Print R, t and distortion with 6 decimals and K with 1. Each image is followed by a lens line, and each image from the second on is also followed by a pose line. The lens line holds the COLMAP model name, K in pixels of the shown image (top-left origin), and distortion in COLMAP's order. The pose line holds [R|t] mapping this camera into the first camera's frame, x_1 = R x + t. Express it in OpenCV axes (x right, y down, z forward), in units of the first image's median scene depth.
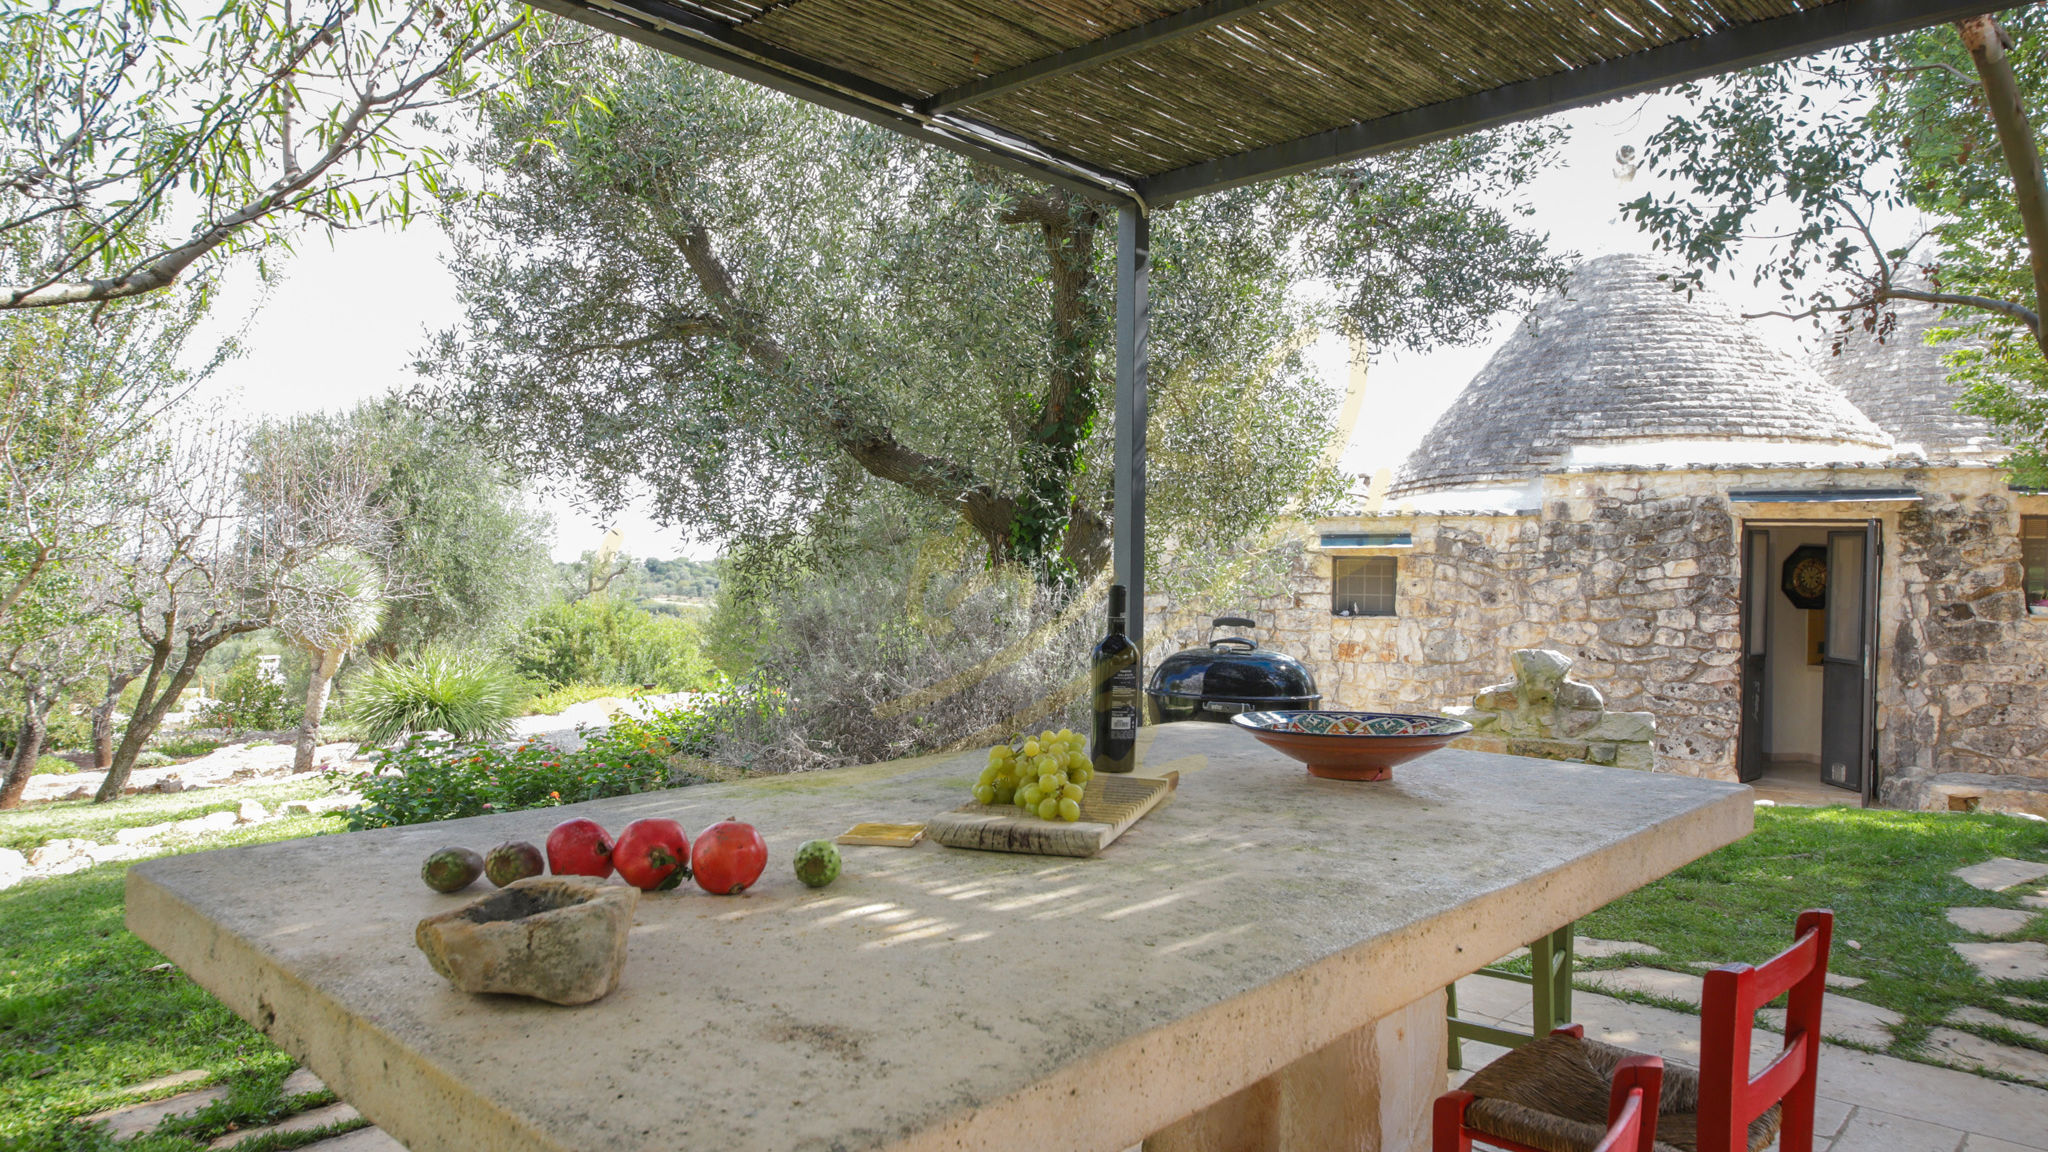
lens RADIAL K [[1397.9, 0, 1021.9], [0, 1397.9, 569.4], [0, 0, 1]] dist [0.053798, -0.008168]
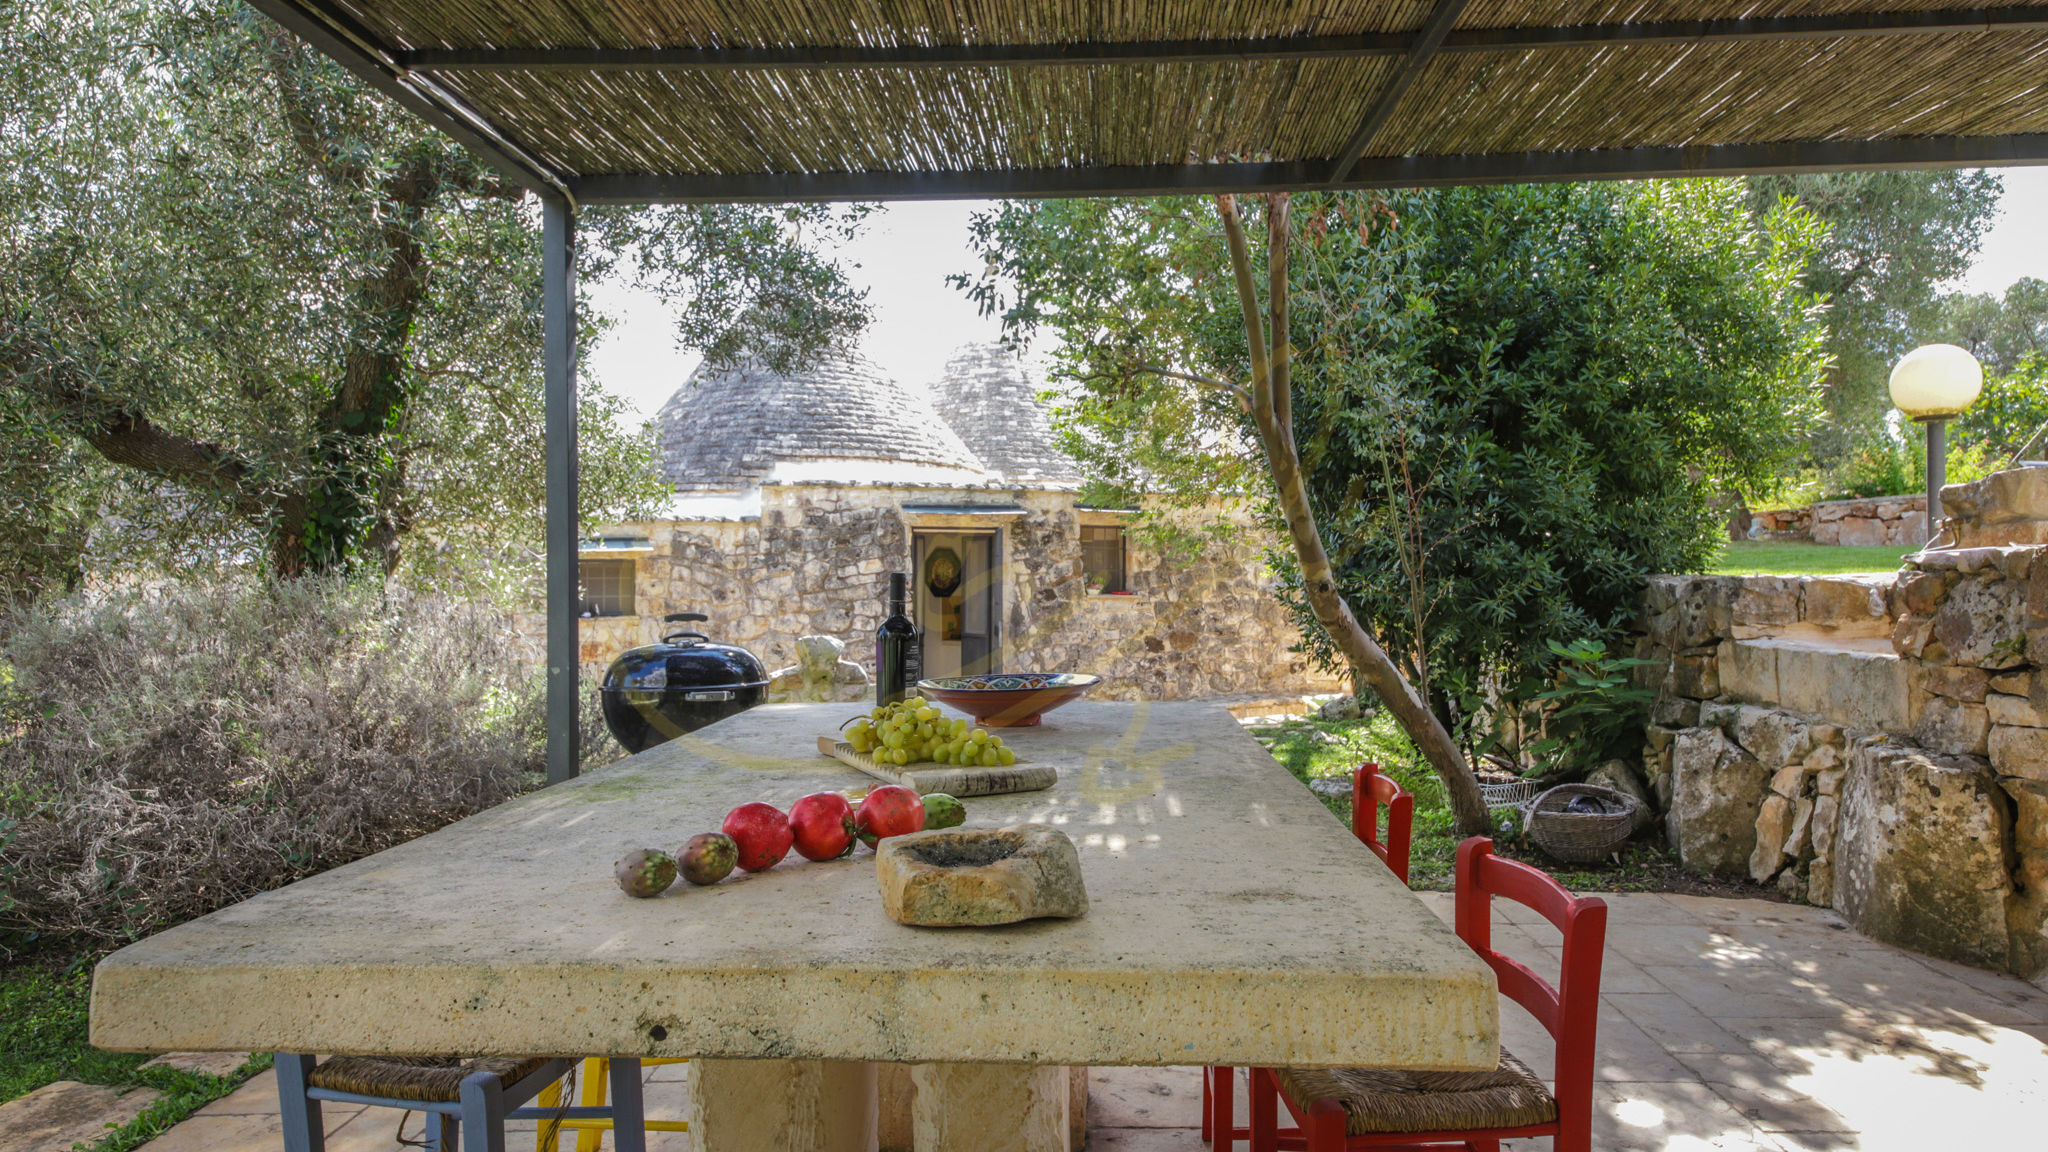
lens RADIAL K [[1397.9, 0, 1019.6], [0, 1397.9, 577.9], [0, 0, 1]] dist [0.053798, -0.008168]
pose [[0.711128, -0.017253, 0.702851, -0.291491], [0.018485, 0.999812, 0.005840, 0.004478], [-0.702820, 0.008839, 0.711313, 0.050031]]
